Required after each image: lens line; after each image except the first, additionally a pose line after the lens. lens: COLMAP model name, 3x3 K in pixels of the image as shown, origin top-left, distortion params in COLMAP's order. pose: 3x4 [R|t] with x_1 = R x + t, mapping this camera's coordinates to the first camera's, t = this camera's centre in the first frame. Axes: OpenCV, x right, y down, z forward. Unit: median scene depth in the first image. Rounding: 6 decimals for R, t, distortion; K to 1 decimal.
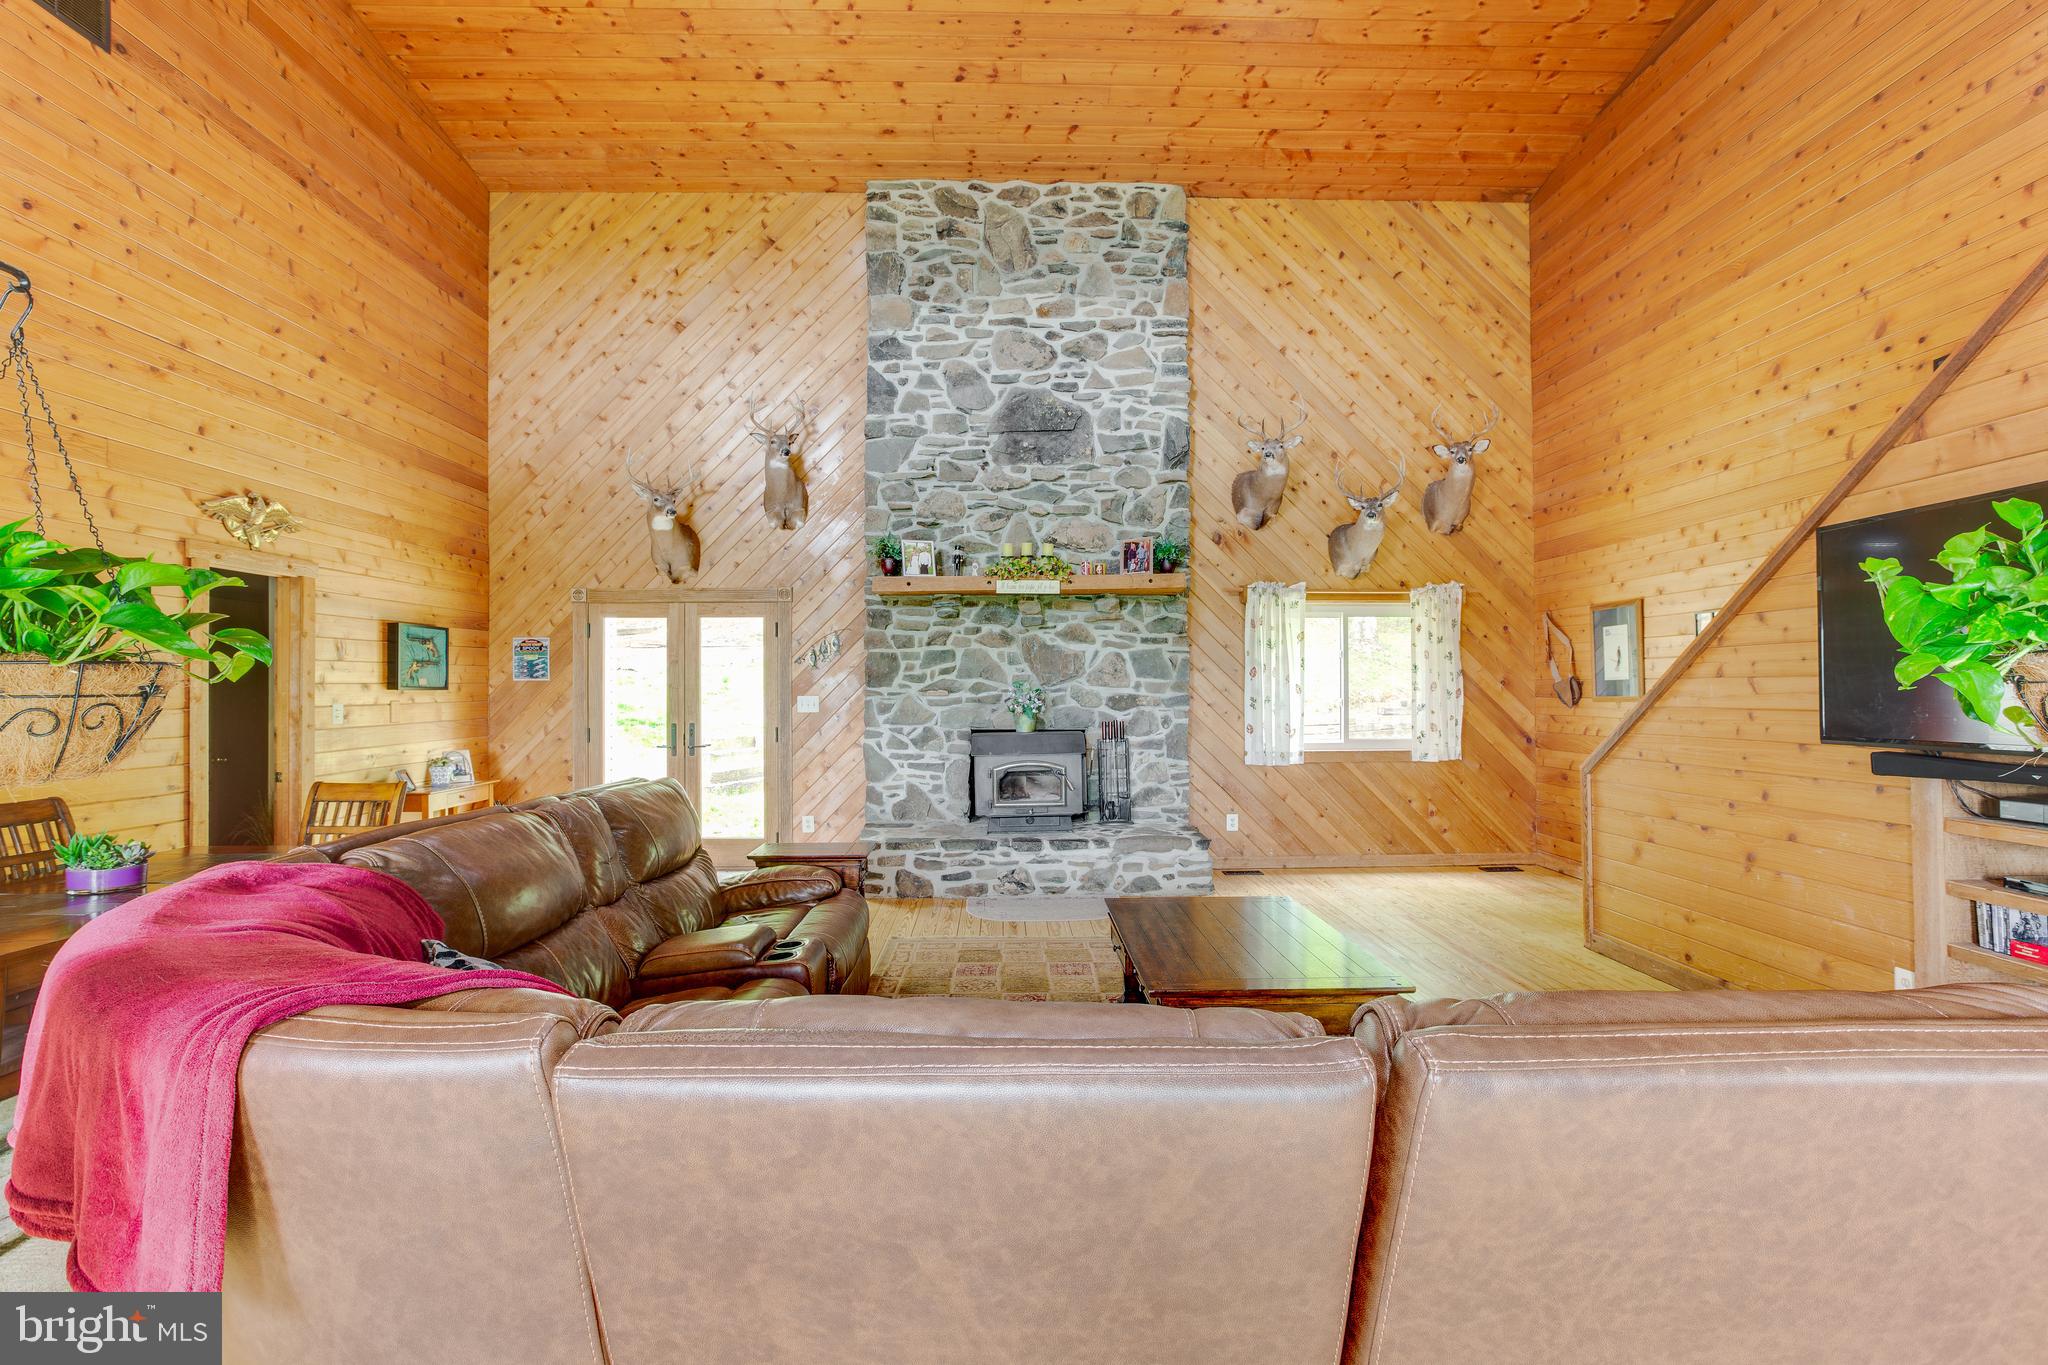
lens RADIAL K [[936.5, 0, 1038.9], [0, 936.5, 686.4], [0, 0, 1]] dist [-0.034664, 0.016799]
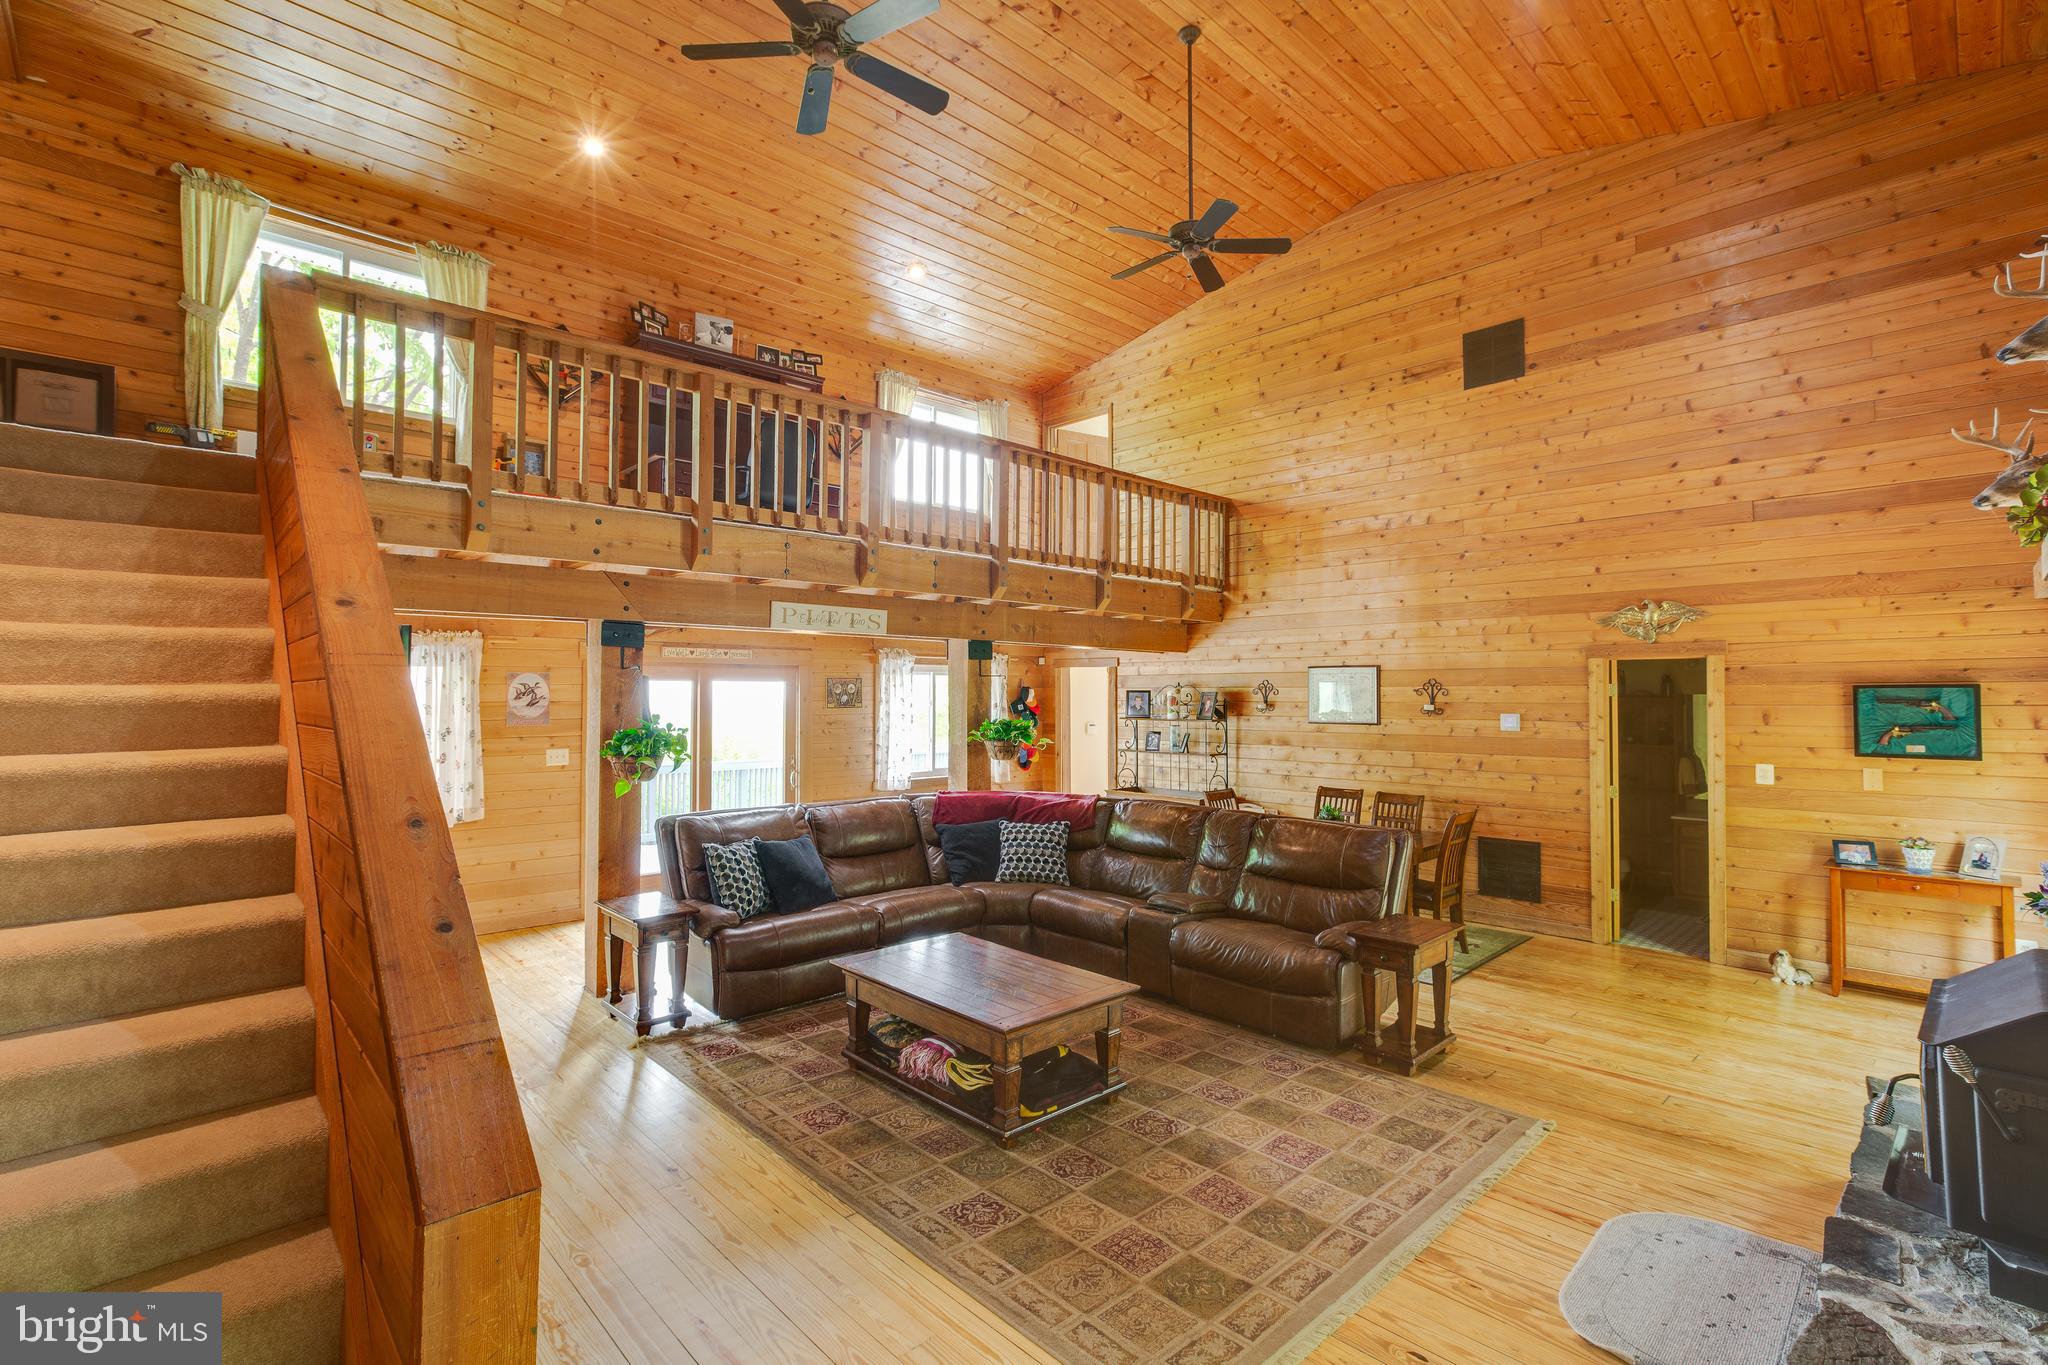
lens RADIAL K [[936.5, 0, 1008.4], [0, 936.5, 670.3], [0, 0, 1]] dist [-0.034664, 0.016799]
pose [[-0.759991, -0.014461, -0.649773, 0.483337], [0.005396, 0.999578, -0.028559, -0.052119], [0.649912, -0.025211, -0.759591, 0.959288]]
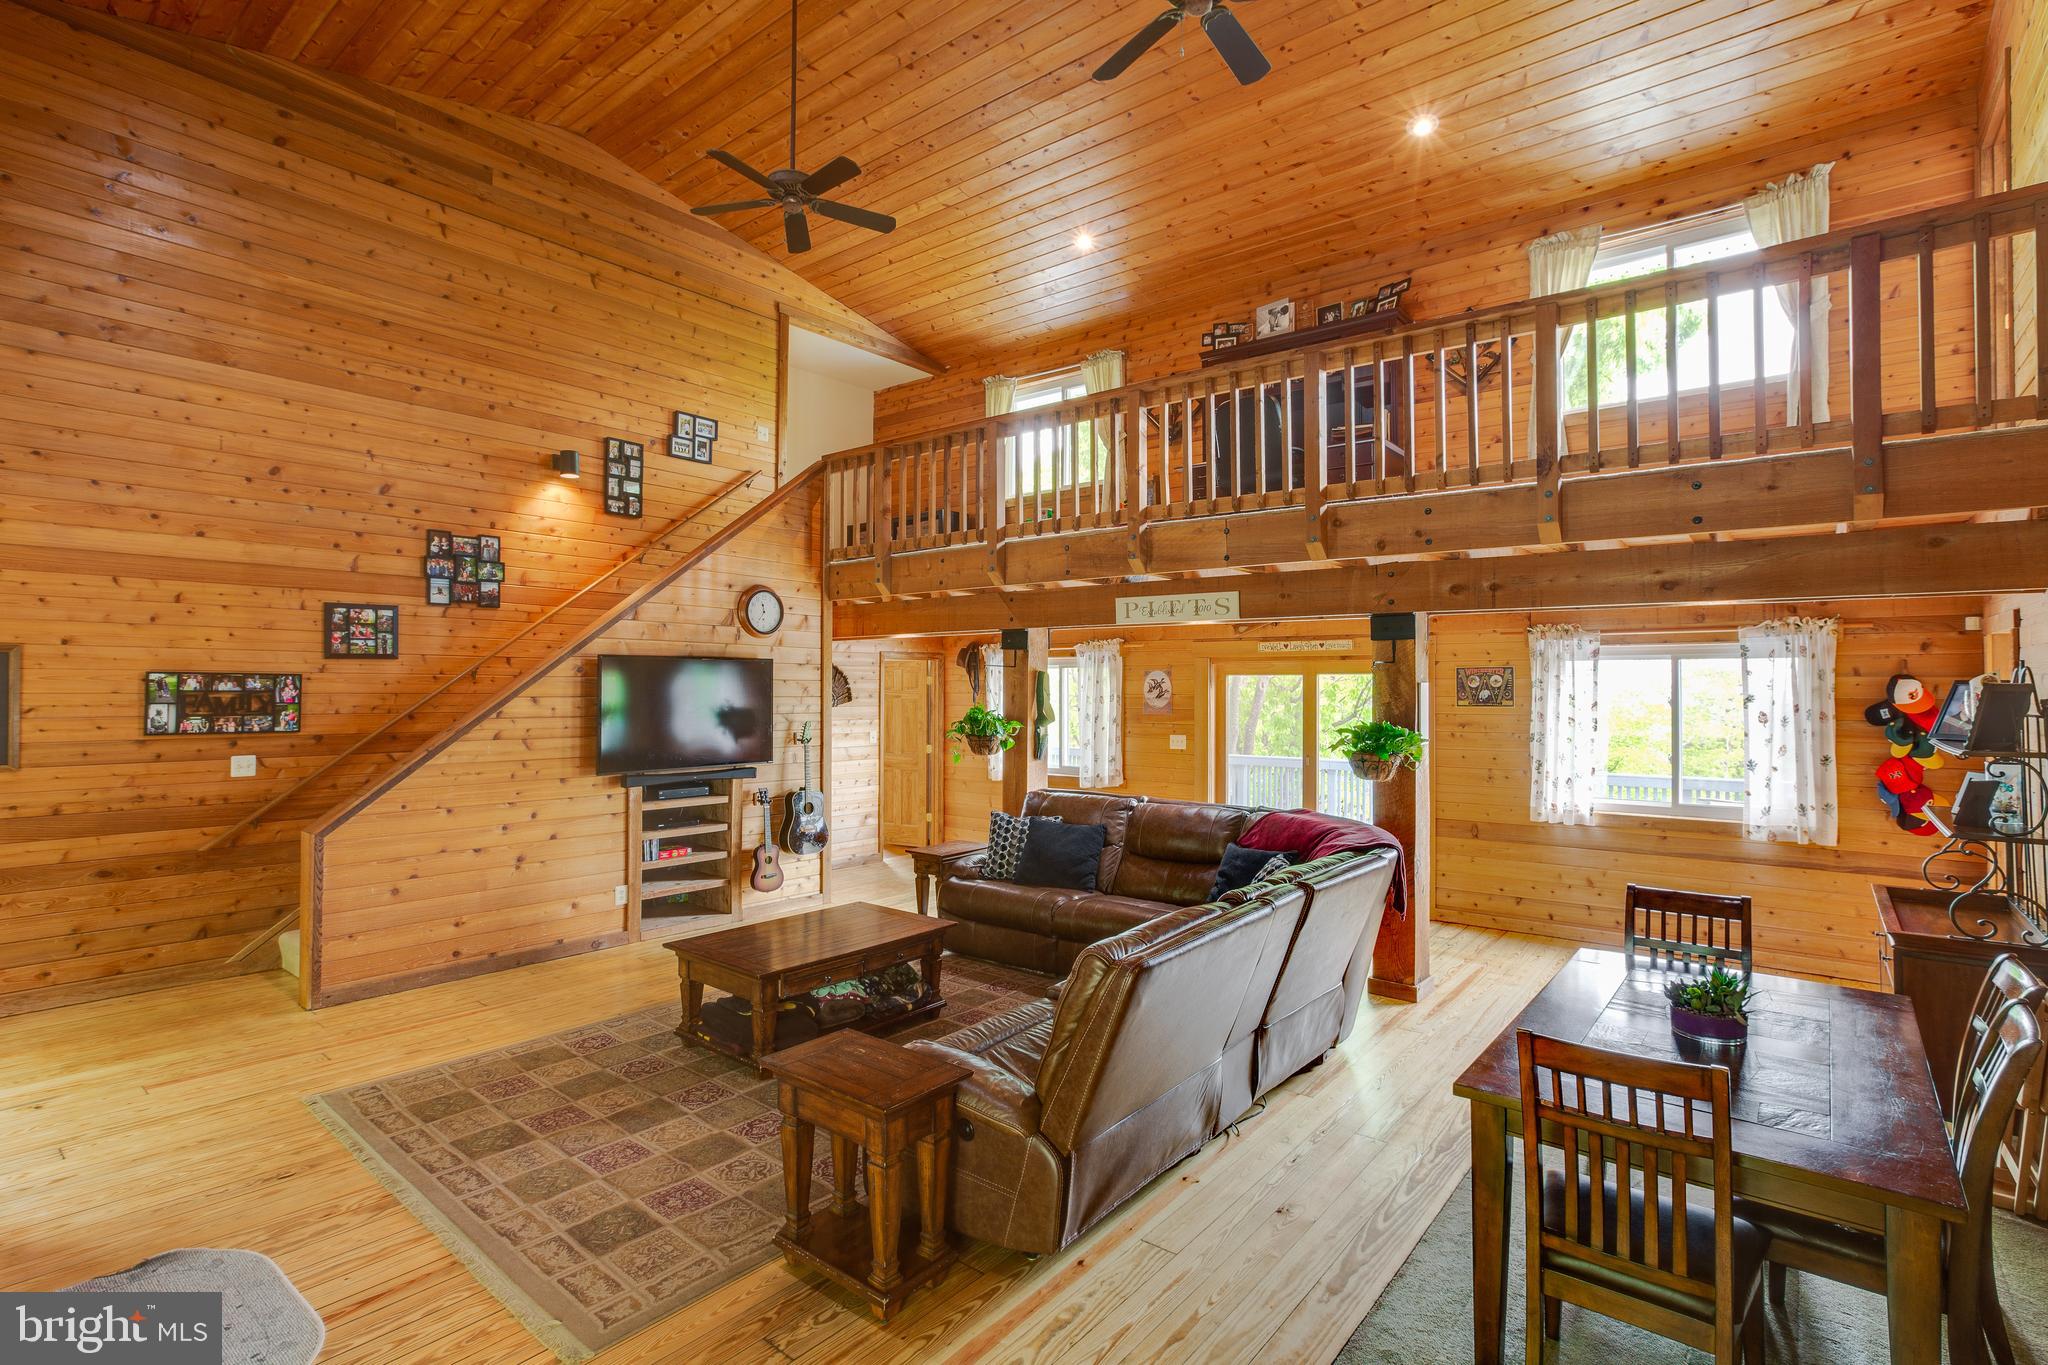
lens RADIAL K [[936.5, 0, 1026.4], [0, 936.5, 676.3], [0, 0, 1]] dist [-0.034664, 0.016799]
pose [[-0.759729, 0.007834, 0.650192, -0.472510], [-0.004592, 0.999838, -0.017413, -0.050507], [-0.650223, -0.016215, -0.759570, 0.903425]]
